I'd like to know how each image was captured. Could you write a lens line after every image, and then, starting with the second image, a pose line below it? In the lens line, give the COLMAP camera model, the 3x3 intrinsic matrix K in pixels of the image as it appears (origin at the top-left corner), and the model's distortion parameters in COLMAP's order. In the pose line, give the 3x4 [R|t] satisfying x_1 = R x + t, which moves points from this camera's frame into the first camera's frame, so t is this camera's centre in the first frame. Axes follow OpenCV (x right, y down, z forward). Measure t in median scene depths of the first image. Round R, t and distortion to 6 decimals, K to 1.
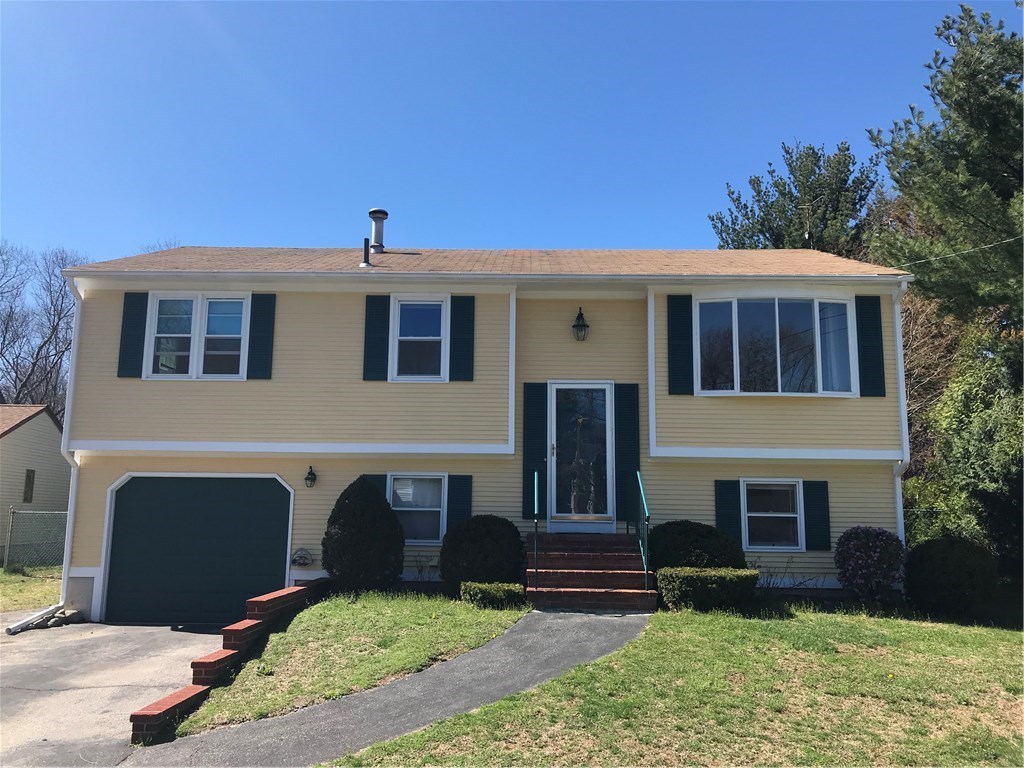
lens RADIAL K [[836.0, 0, 511.6], [0, 836.0, 380.8], [0, 0, 1]] dist [0.049033, -0.077239]
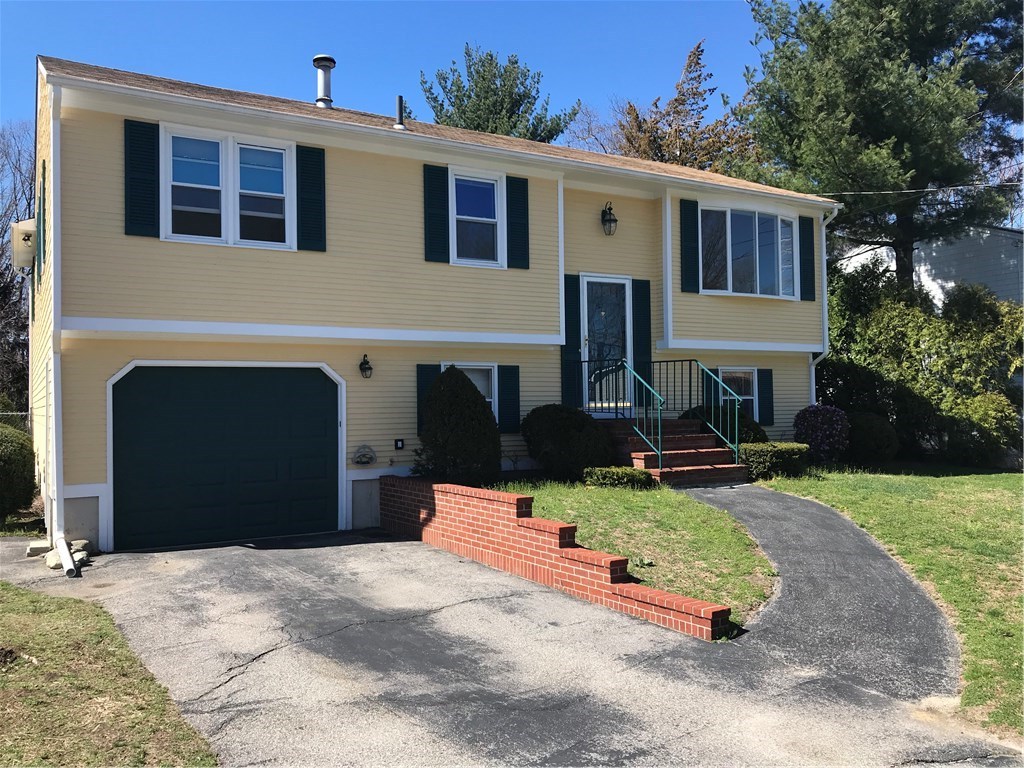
lens RADIAL K [[836.0, 0, 516.2], [0, 836.0, 384.7], [0, 0, 1]] dist [0.049033, -0.077239]
pose [[0.852055, -0.012406, 0.523305, -0.564040], [-0.057763, 0.991385, 0.117554, 0.020058], [-0.520255, -0.130390, 0.843998, 0.166930]]
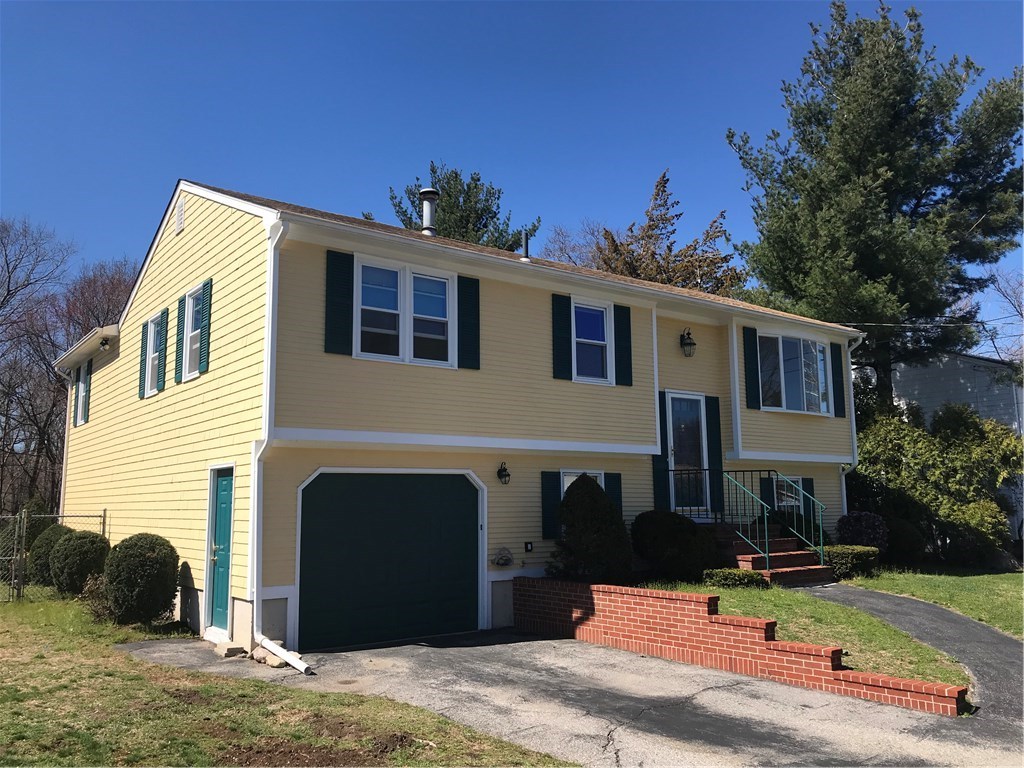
lens RADIAL K [[836.0, 0, 520.8], [0, 836.0, 373.6], [0, 0, 1]] dist [0.049033, -0.077239]
pose [[0.783716, 0.076134, 0.616435, -0.820905], [-0.079967, 0.996567, -0.021415, 0.018550], [-0.615950, -0.032511, 0.787114, 0.233477]]
